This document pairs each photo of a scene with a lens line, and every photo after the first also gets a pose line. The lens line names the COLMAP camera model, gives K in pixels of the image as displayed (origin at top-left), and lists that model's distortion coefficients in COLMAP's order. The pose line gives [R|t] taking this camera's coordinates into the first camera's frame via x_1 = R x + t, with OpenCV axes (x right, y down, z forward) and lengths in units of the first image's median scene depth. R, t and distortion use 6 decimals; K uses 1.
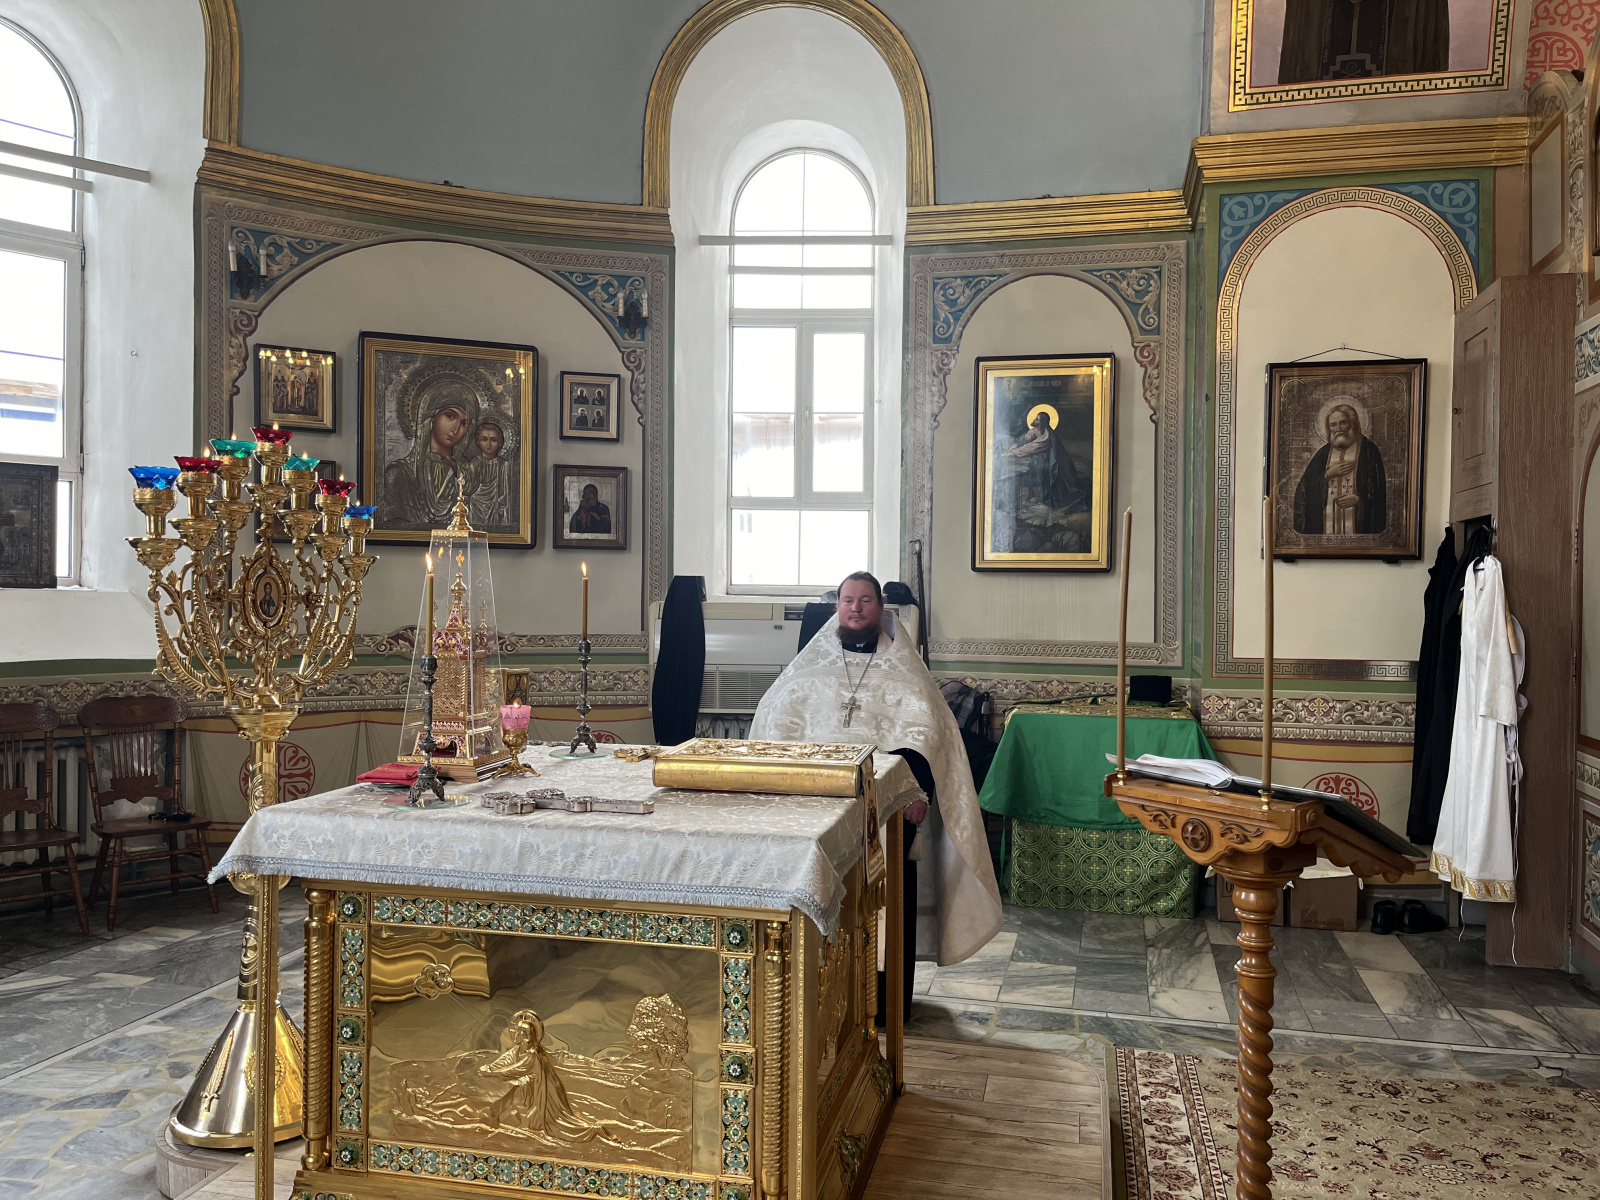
lens RADIAL K [[1205.8, 0, 797.4], [0, 1205.8, 600.8], [0, 0, 1]] dist [0.066759, -0.091180]
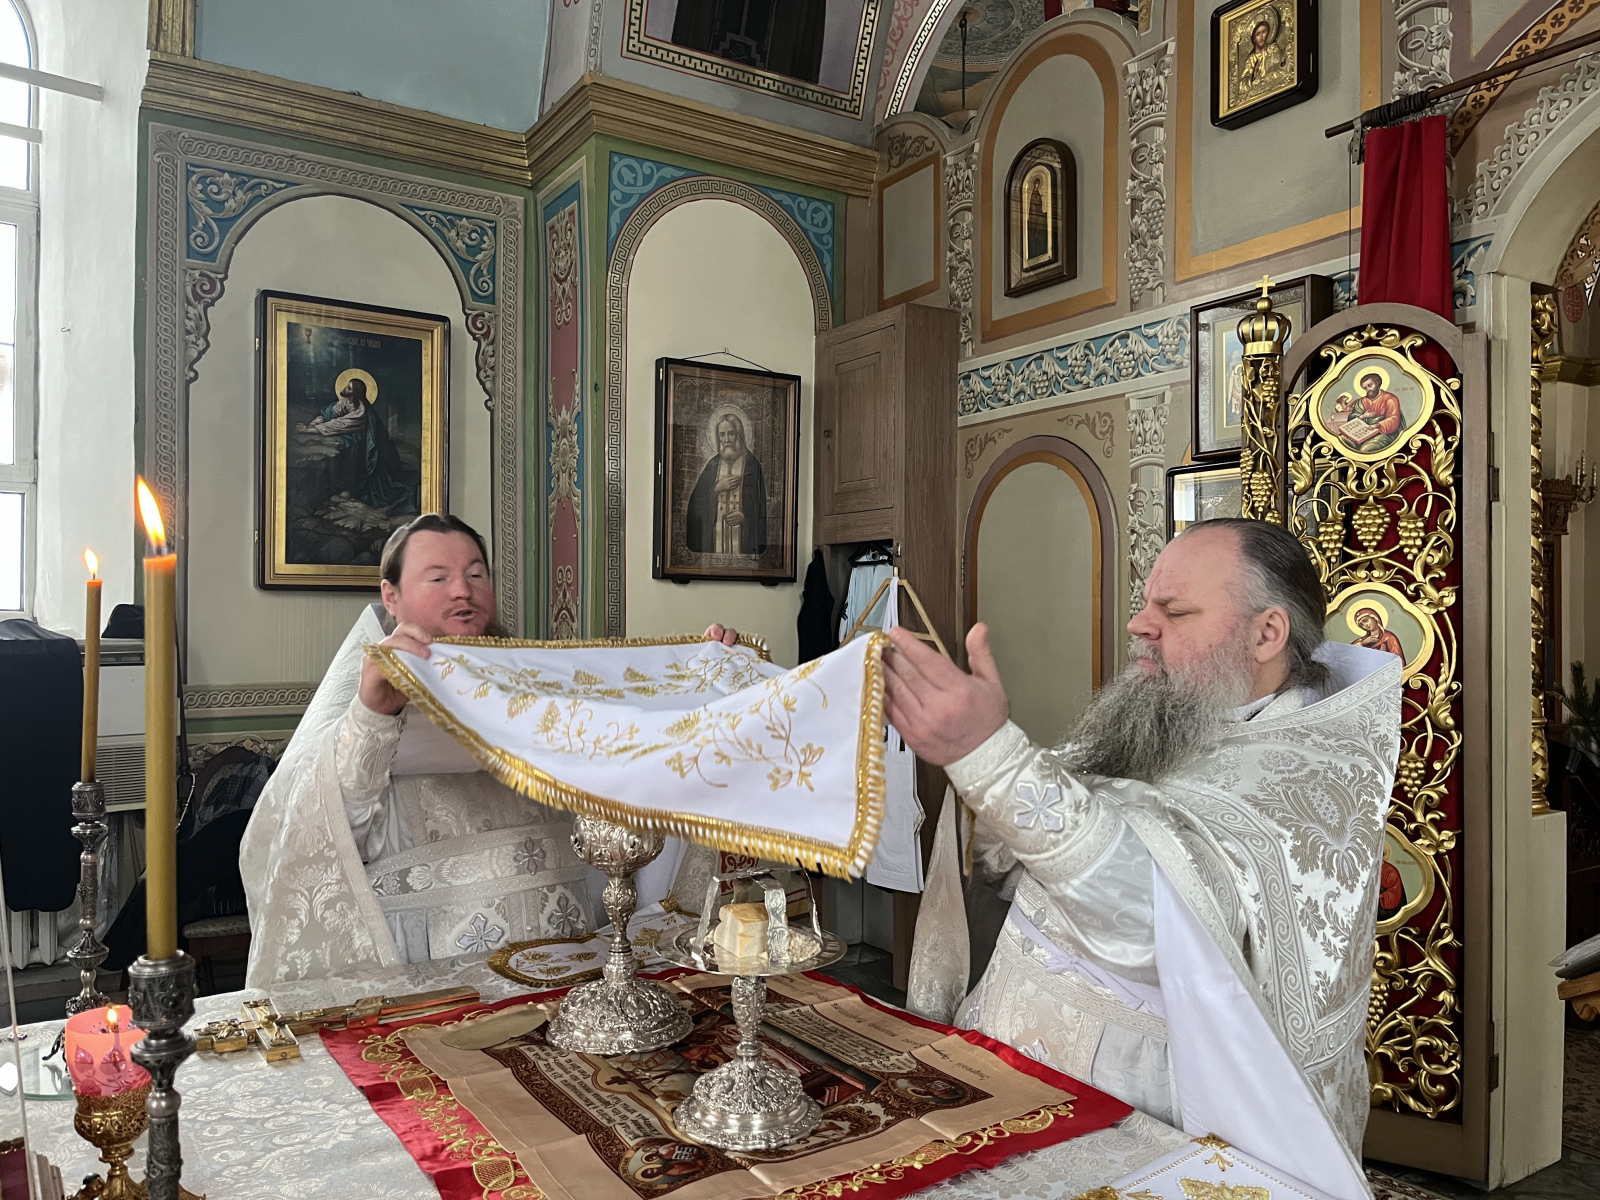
lens RADIAL K [[1205.8, 0, 804.8], [0, 1205.8, 603.3], [0, 0, 1]] dist [0.066759, -0.091180]
pose [[0.692212, -0.002520, 0.721690, -0.161846], [0.008379, 0.999955, -0.004545, -0.011084], [-0.721645, 0.009193, 0.692202, 0.296739]]
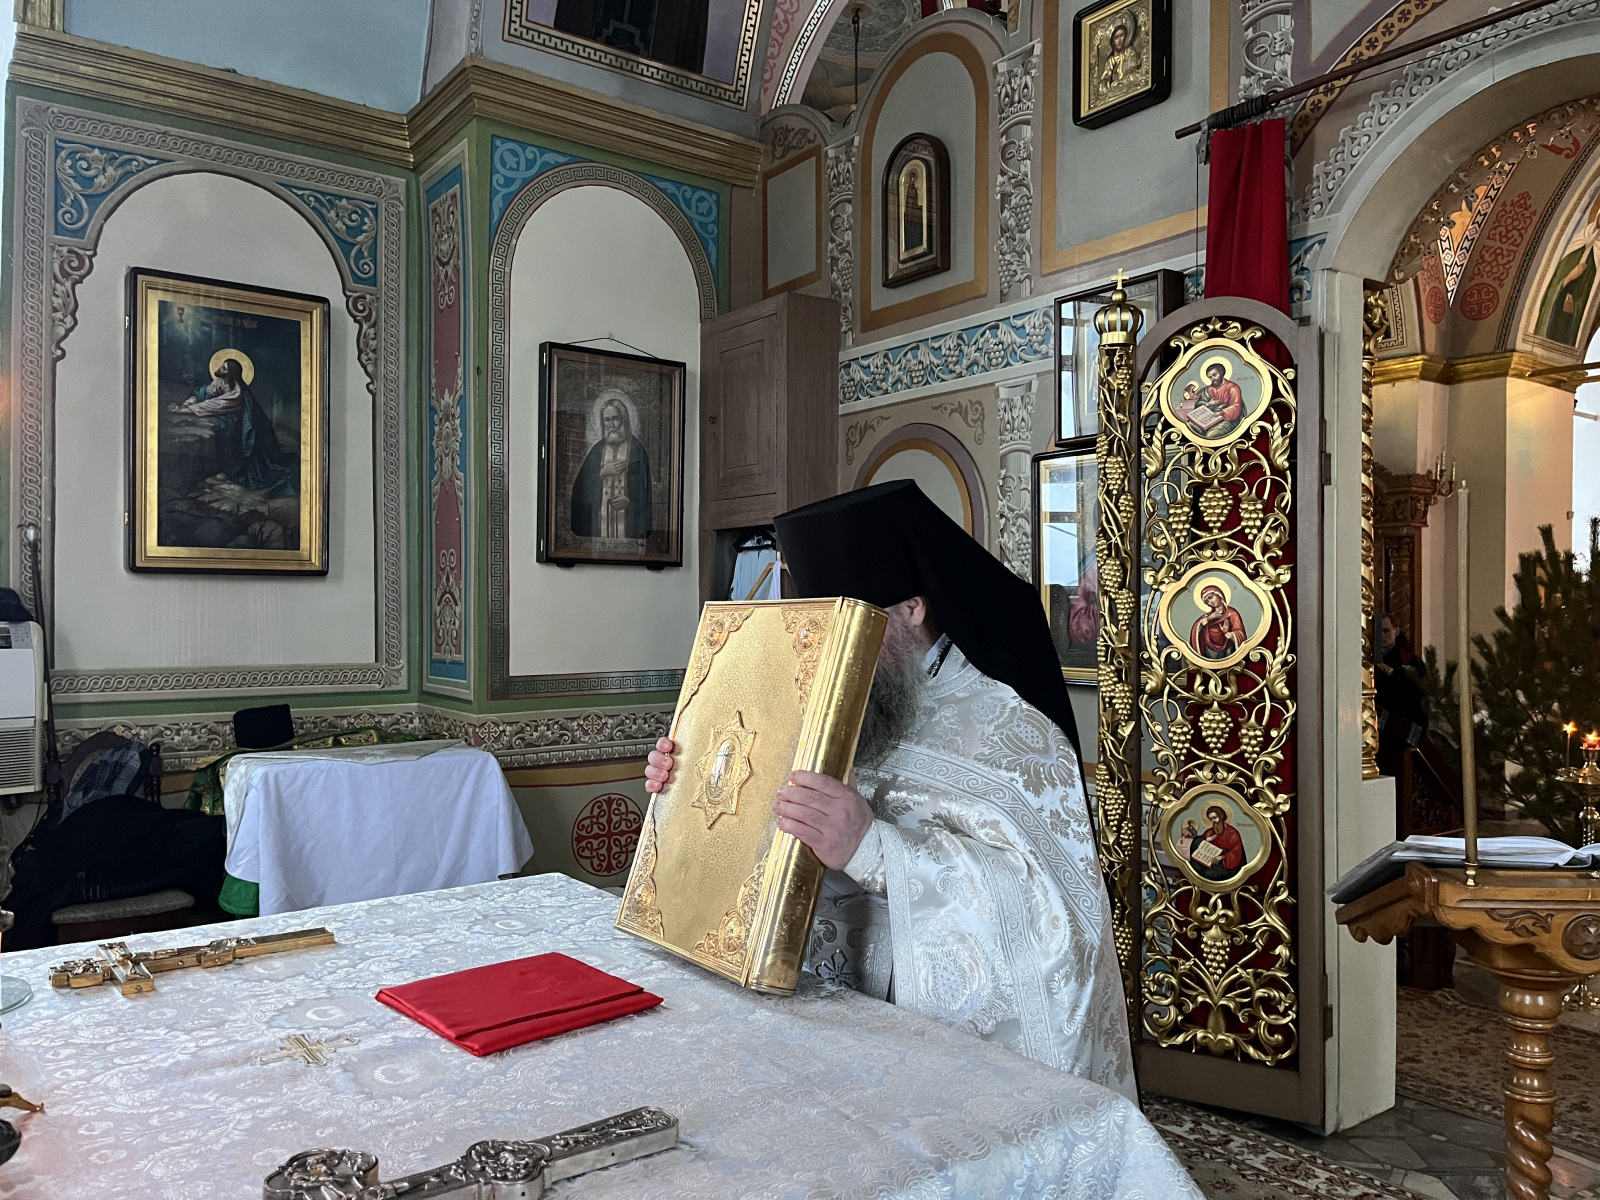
lens RADIAL K [[1205.8, 0, 789.5], [0, 1205.8, 604.6], [0, 0, 1]] dist [0.066759, -0.091180]
pose [[0.642315, -0.007214, 0.766407, -0.163341], [0.009399, 0.999955, 0.001536, -0.003299], [-0.766383, 0.006217, 0.642354, 0.276958]]
